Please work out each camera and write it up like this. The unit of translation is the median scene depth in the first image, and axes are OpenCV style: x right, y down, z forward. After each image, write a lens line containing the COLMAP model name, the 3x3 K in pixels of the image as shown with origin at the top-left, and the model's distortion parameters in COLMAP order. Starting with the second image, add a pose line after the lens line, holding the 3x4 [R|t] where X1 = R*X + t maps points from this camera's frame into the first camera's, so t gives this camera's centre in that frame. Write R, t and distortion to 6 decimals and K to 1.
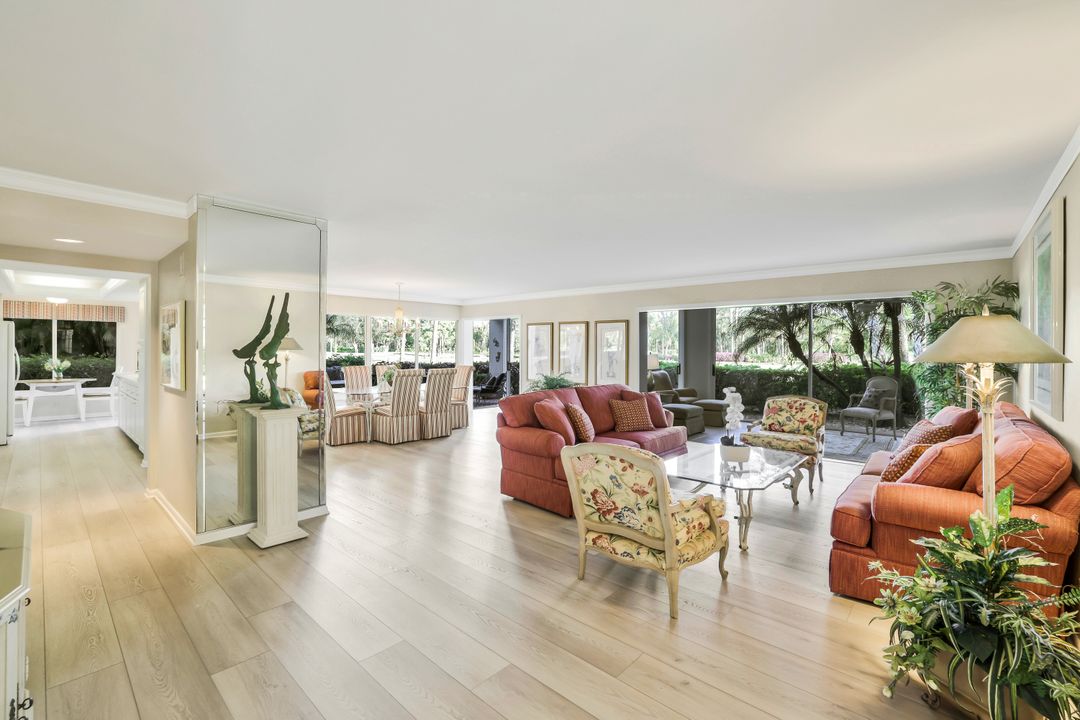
lens RADIAL K [[470.5, 0, 536.6], [0, 470.5, 352.4], [0, 0, 1]] dist [-0.044937, 0.015284]
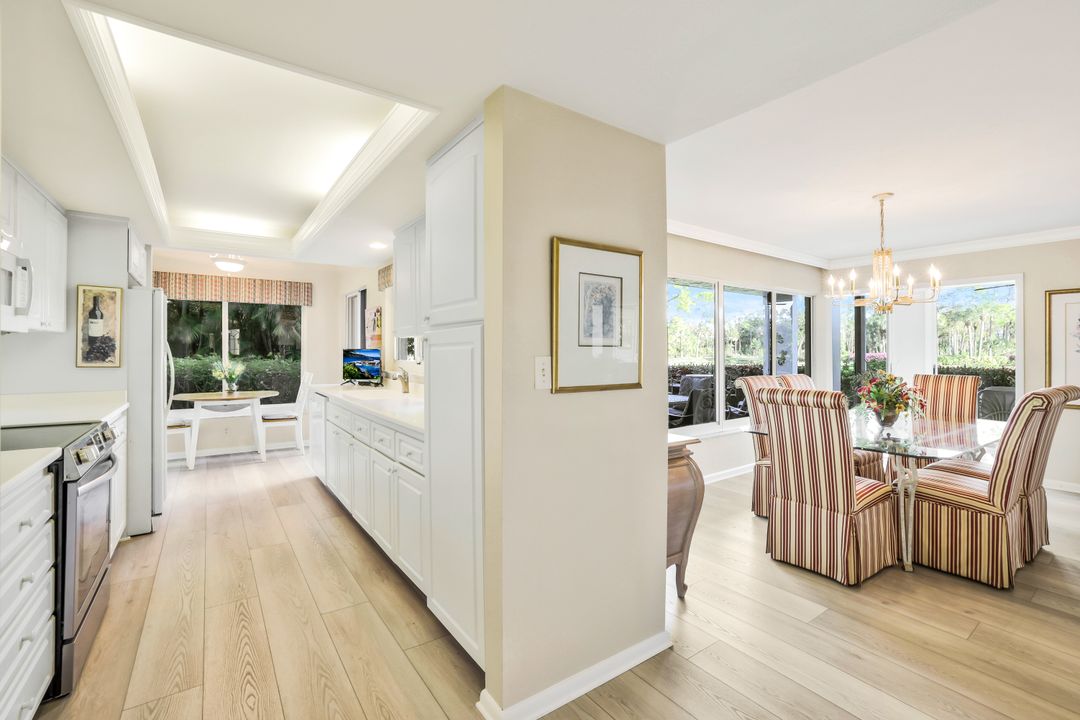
lens RADIAL K [[470.5, 0, 536.6], [0, 470.5, 352.4], [0, 0, 1]] dist [-0.044937, 0.015284]
pose [[0.976451, -0.005911, -0.215657, -0.476531], [0.004470, 0.999964, -0.007169, 0.009642], [0.215691, 0.006037, 0.976443, 0.447392]]
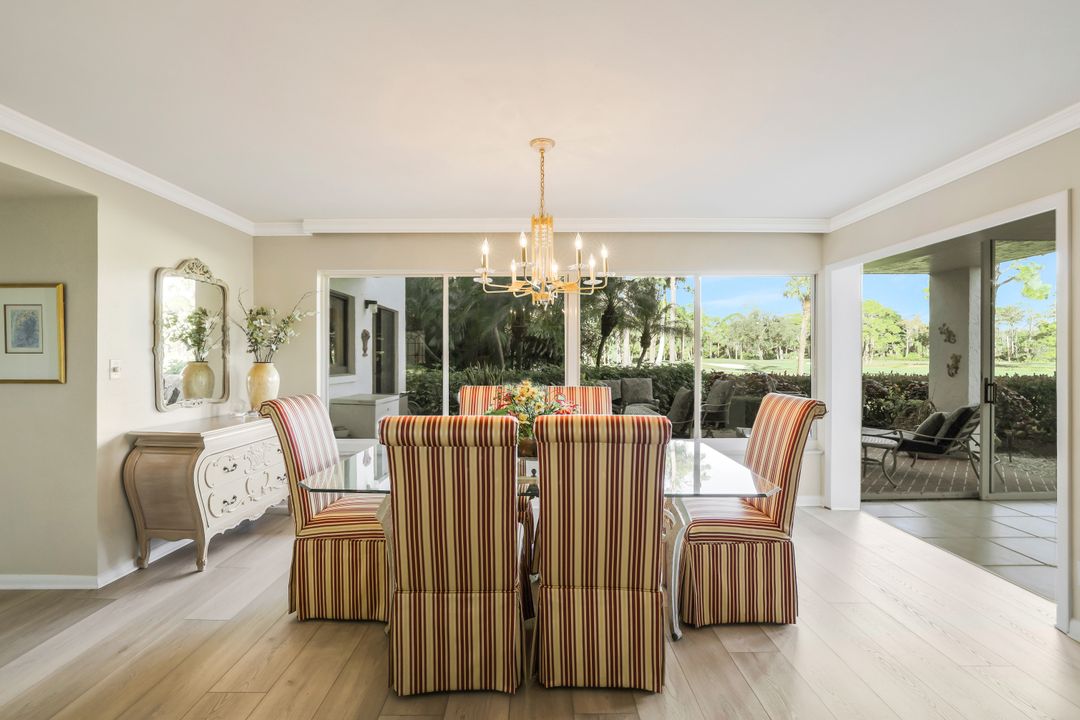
lens RADIAL K [[470.5, 0, 536.6], [0, 470.5, 352.4], [0, 0, 1]] dist [-0.044937, 0.015284]
pose [[0.675585, -0.007405, -0.737245, -0.048893], [-0.003926, 0.999899, -0.013640, 0.007964], [0.737272, 0.012109, 0.675488, 0.701358]]
